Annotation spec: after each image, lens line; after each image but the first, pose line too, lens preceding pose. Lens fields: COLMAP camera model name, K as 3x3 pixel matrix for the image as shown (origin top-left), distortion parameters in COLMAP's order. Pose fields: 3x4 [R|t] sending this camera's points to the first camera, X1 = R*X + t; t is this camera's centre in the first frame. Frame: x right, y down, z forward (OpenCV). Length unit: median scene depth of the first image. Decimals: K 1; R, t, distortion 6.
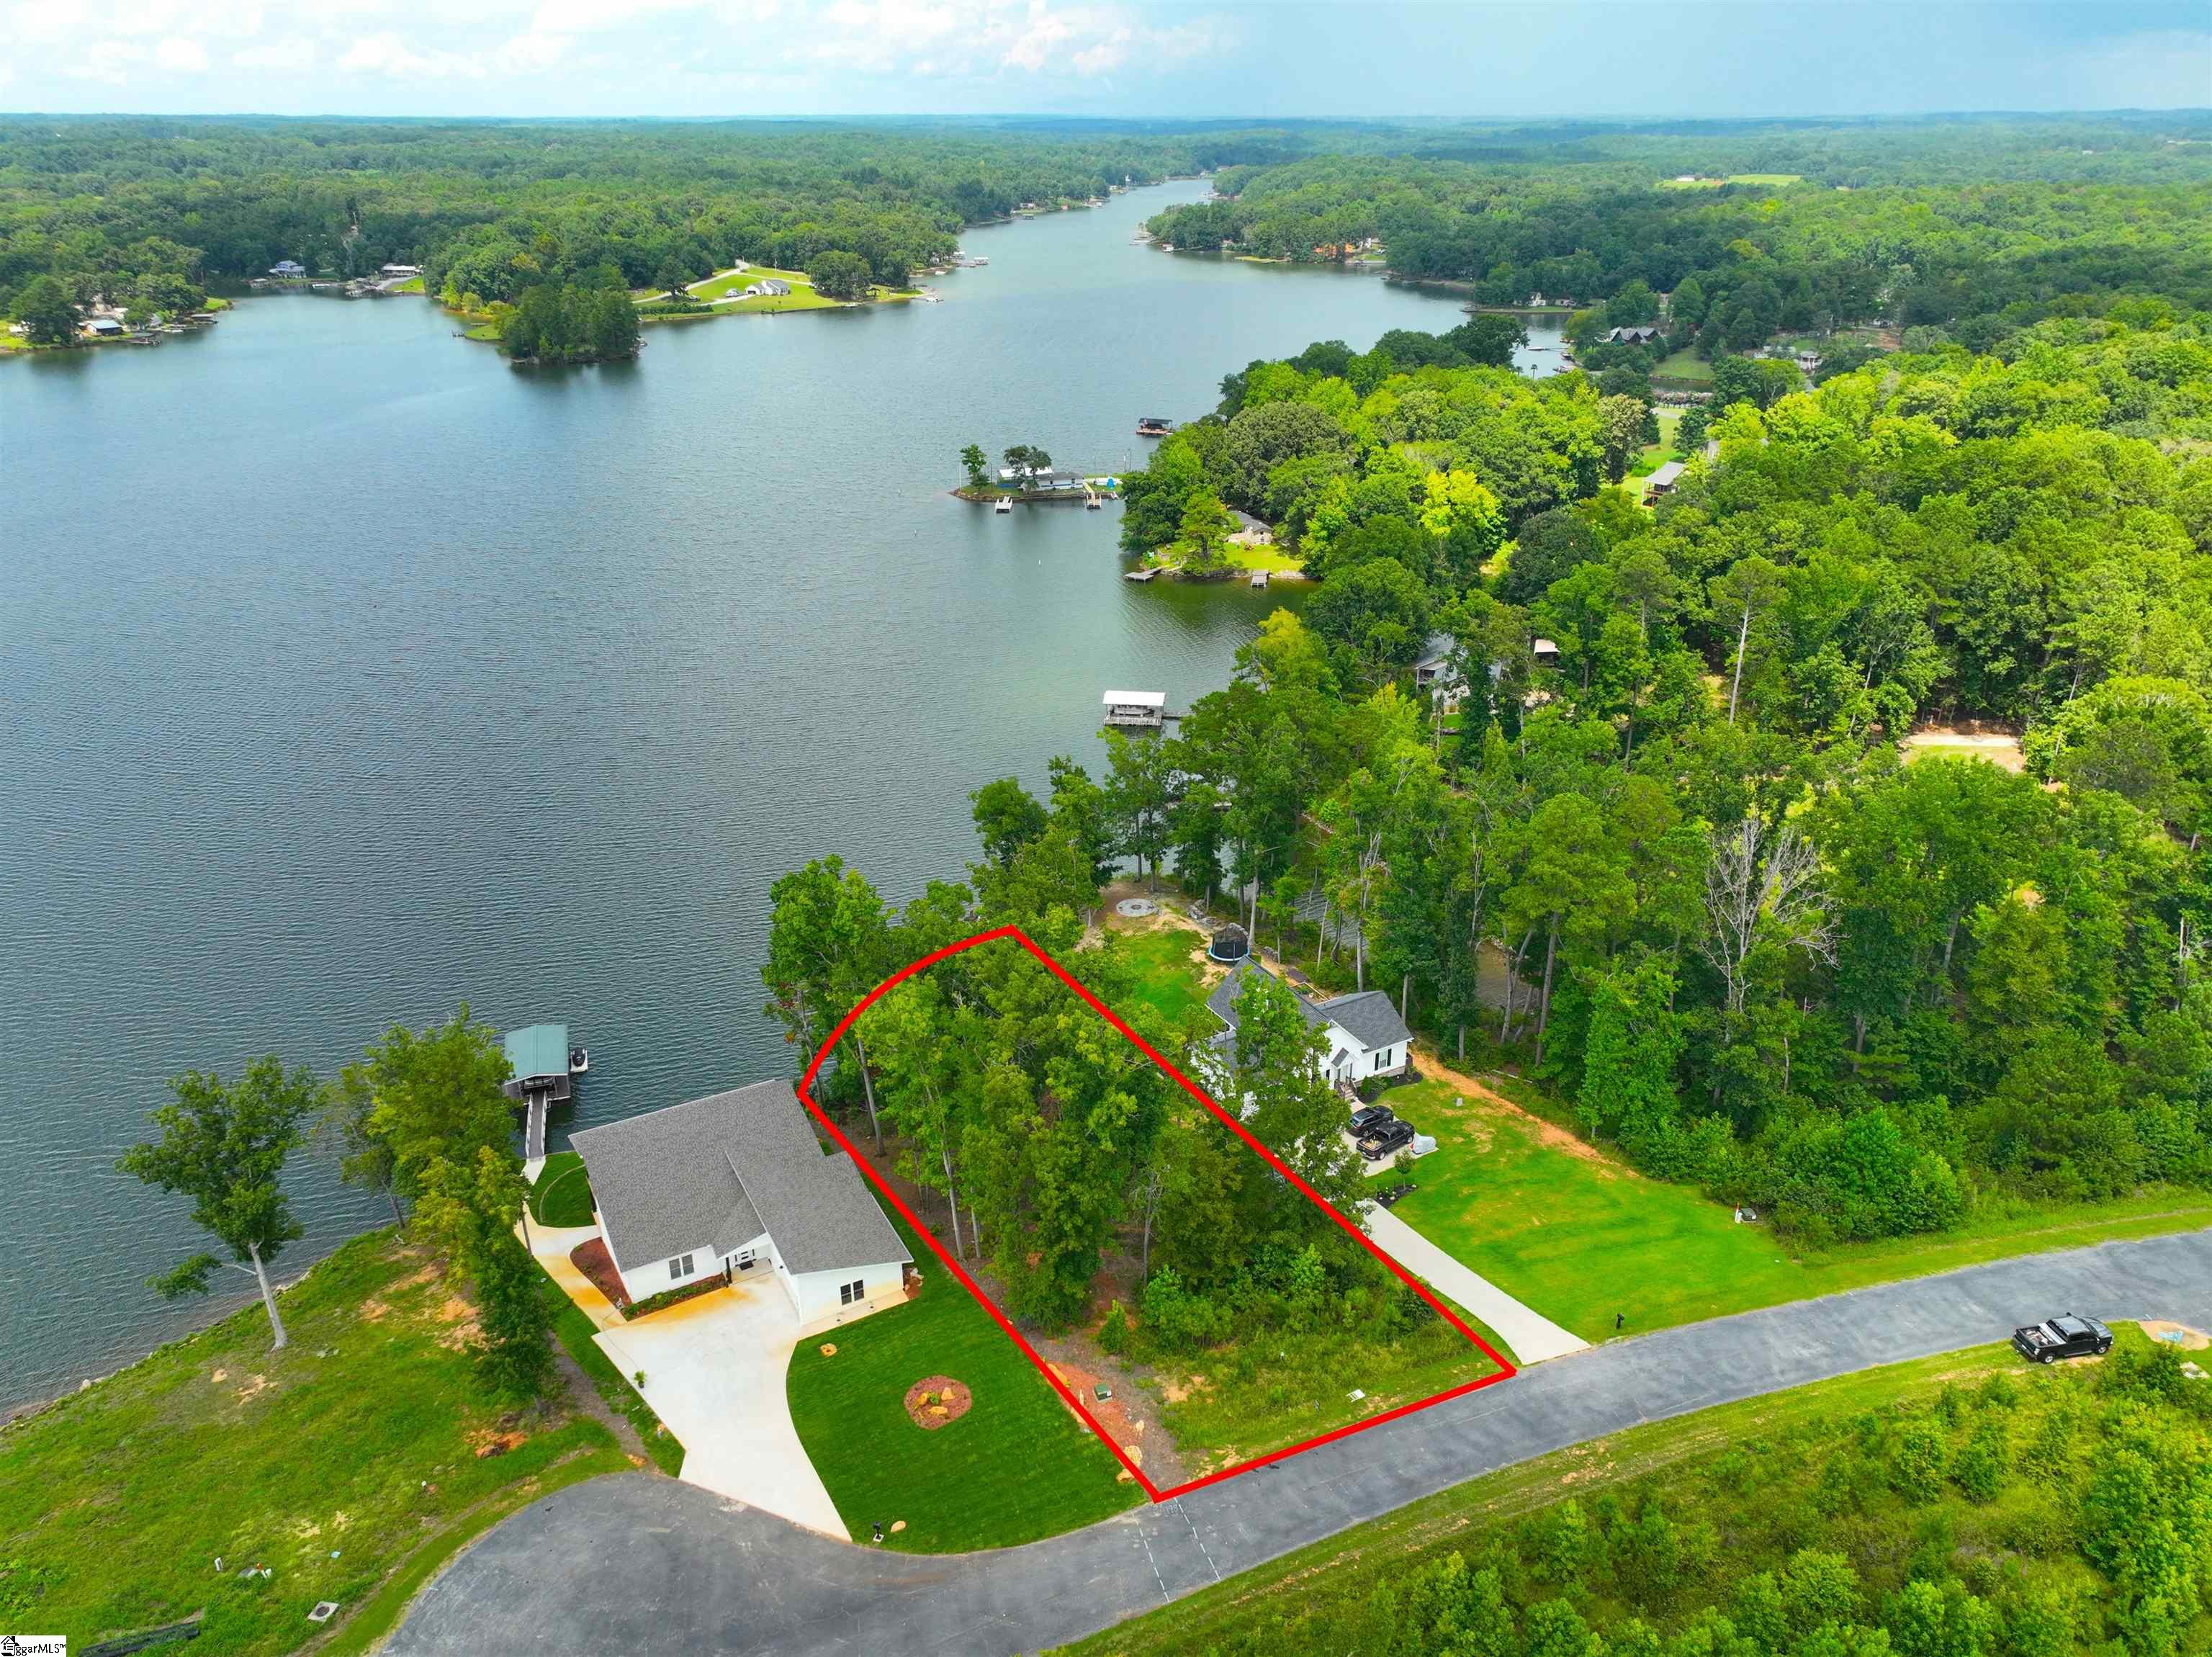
lens RADIAL K [[1604.2, 0, 1123.9], [0, 1604.2, 818.7], [0, 0, 1]] dist [0.002850, 0.006957]
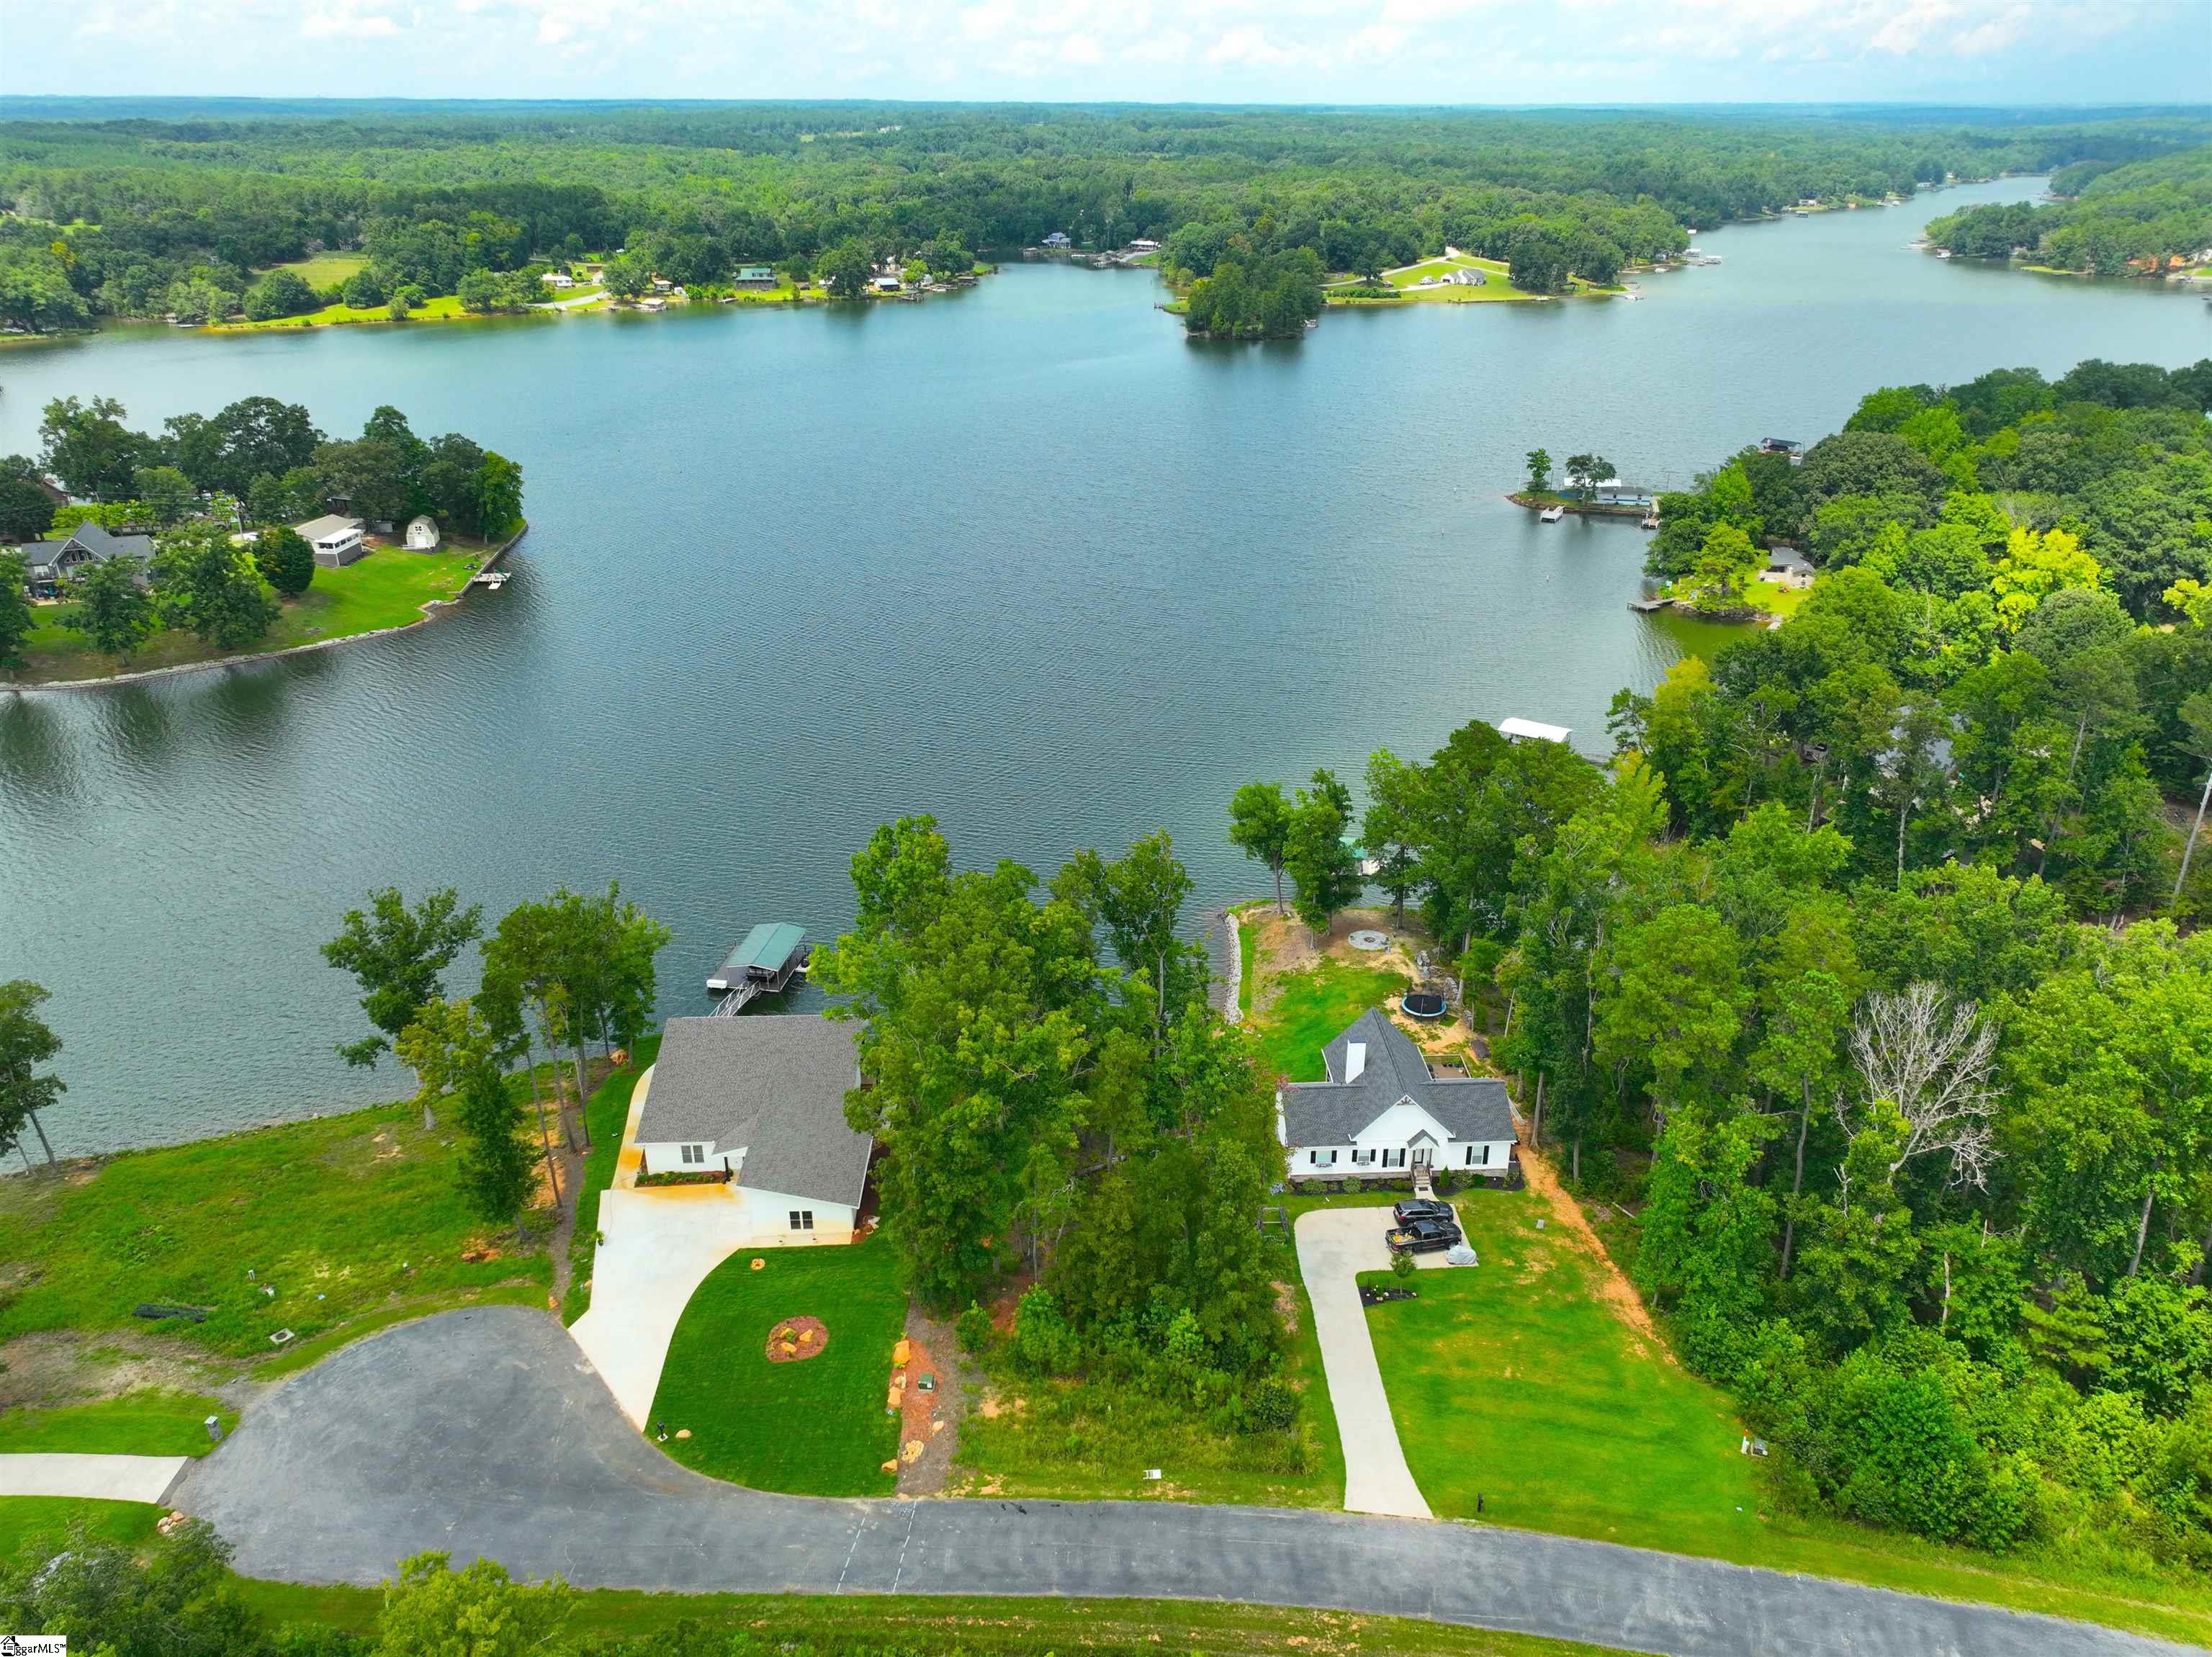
lens RADIAL K [[1593.7, 0, 1124.7], [0, 1593.7, 842.7], [0, 0, 1]] dist [-0.003201, 0.021950]
pose [[0.894794, 0.191836, -0.403165, 0.311694], [-0.183236, 0.981223, 0.060213, -0.039834], [0.407146, 0.019996, 0.913144, 0.097748]]
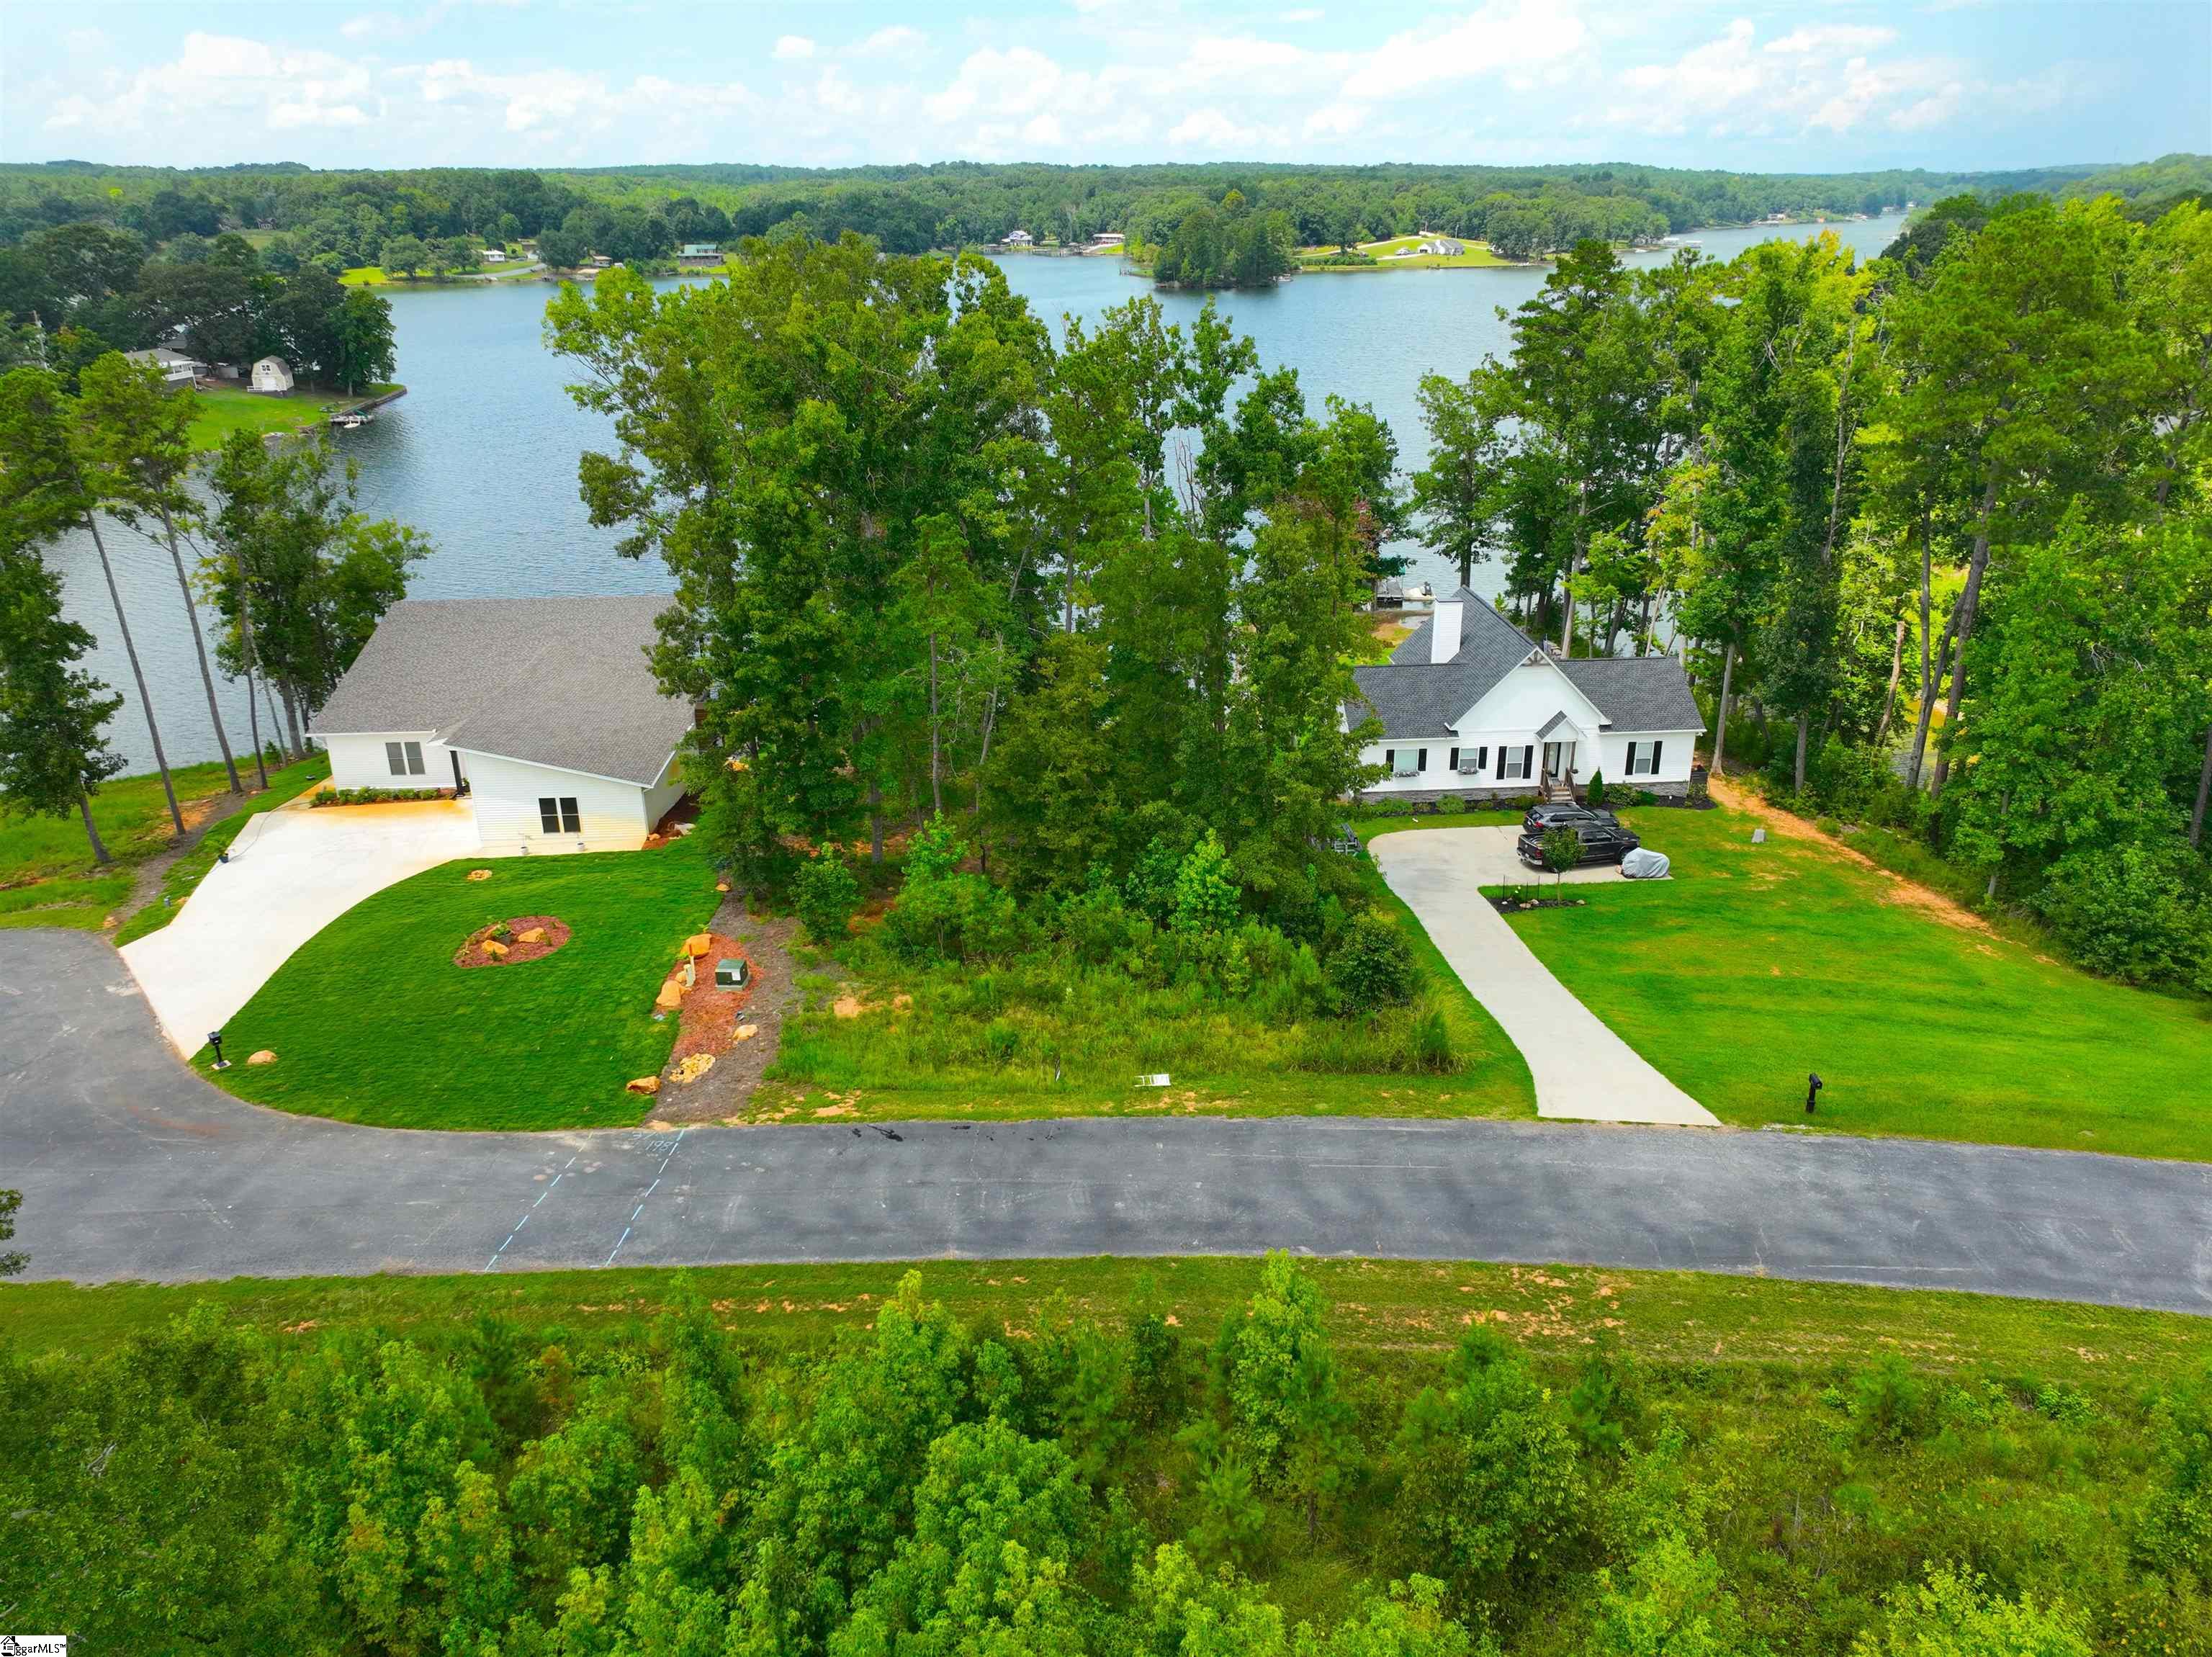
lens RADIAL K [[1593.7, 0, 1124.7], [0, 1593.7, 842.7], [0, 0, 1]] dist [-0.003201, 0.021950]
pose [[0.904221, 0.159660, -0.396097, 0.225235], [-0.167640, 0.985740, 0.014642, 0.203691], [0.392786, 0.053162, 0.918092, 0.398987]]
